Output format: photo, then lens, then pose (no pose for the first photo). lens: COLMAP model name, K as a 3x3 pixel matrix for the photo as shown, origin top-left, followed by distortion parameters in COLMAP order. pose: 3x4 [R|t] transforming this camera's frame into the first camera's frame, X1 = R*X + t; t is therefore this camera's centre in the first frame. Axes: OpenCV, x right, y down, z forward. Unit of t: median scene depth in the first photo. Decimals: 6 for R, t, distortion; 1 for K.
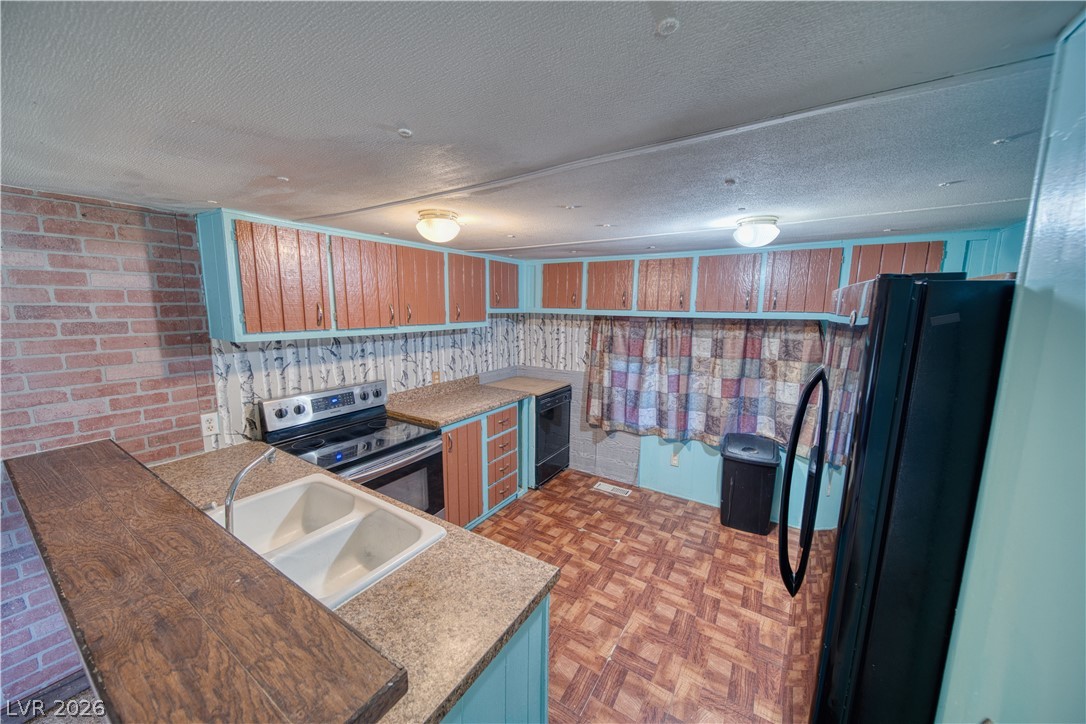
lens RADIAL K [[379.2, 0, 543.3], [0, 379.2, 359.2], [0, 0, 1]] dist [-0.001701, -0.001466]
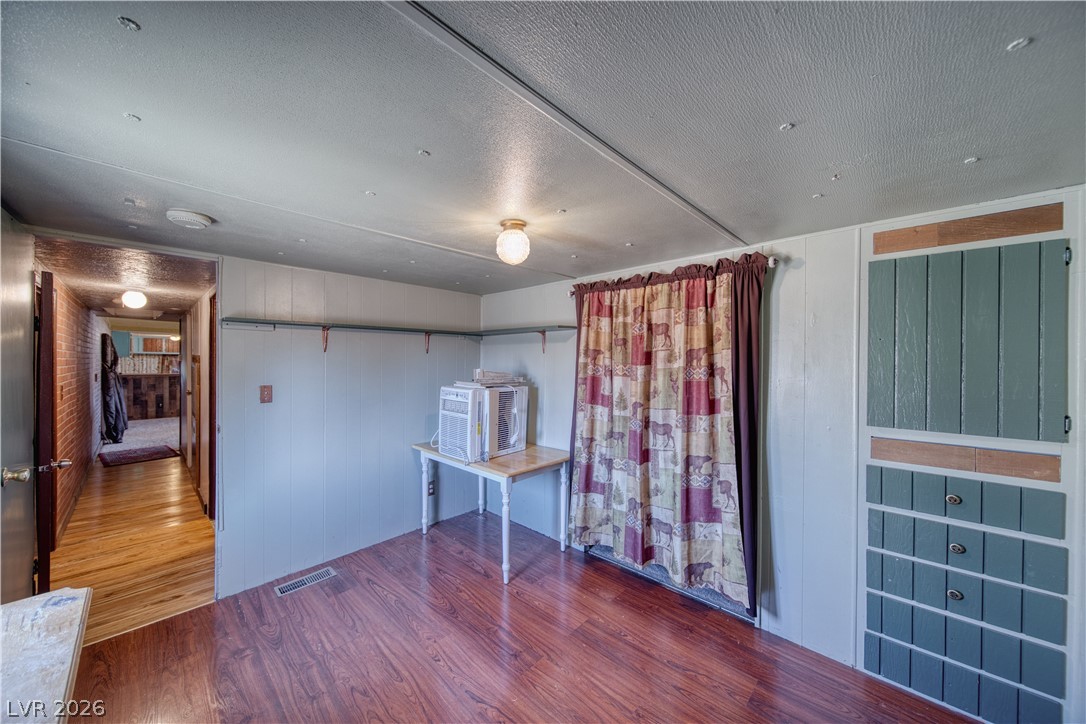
lens RADIAL K [[379.2, 0, 546.3], [0, 379.2, 359.7], [0, 0, 1]] dist [-0.001701, -0.001466]
pose [[0.184391, -0.009560, 0.982806, -2.915257], [0.132277, 0.991097, -0.015176, 0.493793], [-0.973911, 0.132802, 0.184014, -3.320651]]
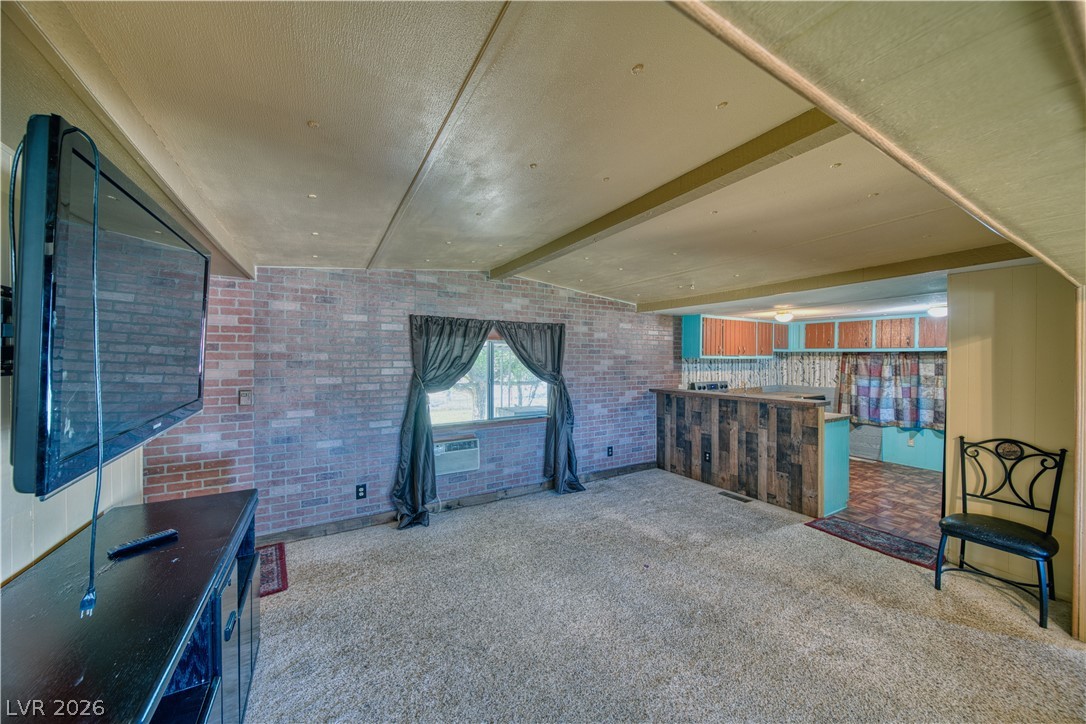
lens RADIAL K [[379.2, 0, 542.7], [0, 379.2, 360.6], [0, 0, 1]] dist [-0.001701, -0.001466]
pose [[0.889194, -0.002765, -0.457522, -0.332112], [-0.059086, 0.990914, -0.120821, 0.238598], [0.453699, 0.134466, 0.880952, -1.269460]]
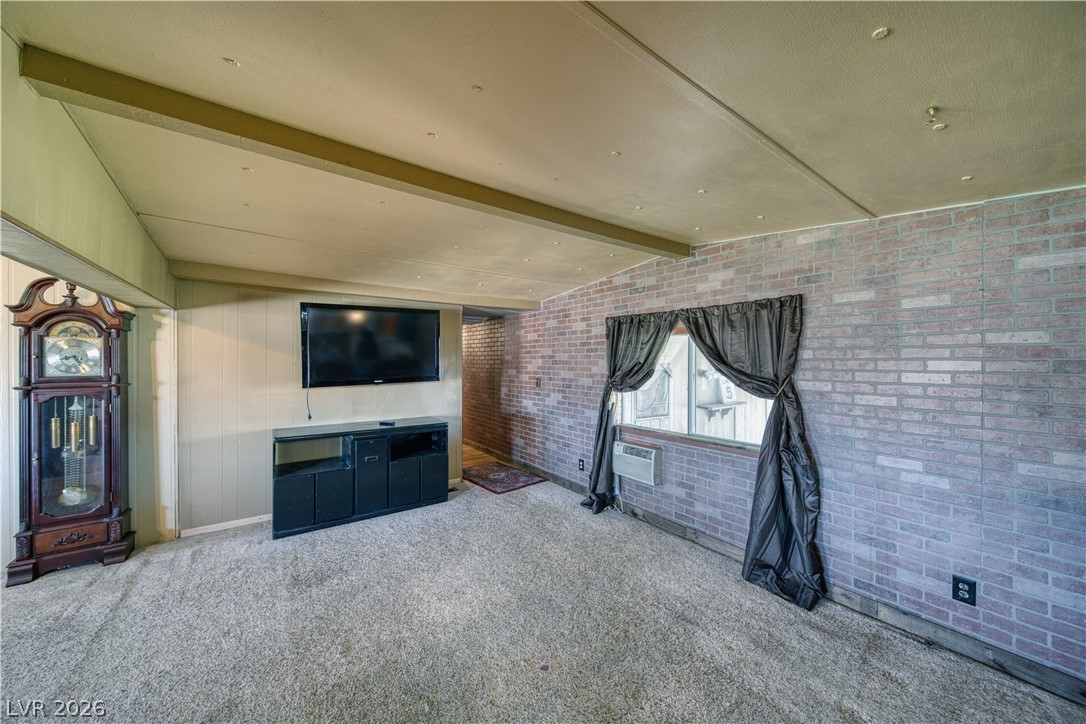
lens RADIAL K [[379.2, 0, 539.3], [0, 379.2, 358.0], [0, 0, 1]] dist [-0.001701, -0.001466]
pose [[-0.371584, -0.007241, -0.928371, 0.336158], [-0.126884, 0.990983, 0.043056, -0.035048], [0.919688, 0.133794, -0.369152, 0.747257]]
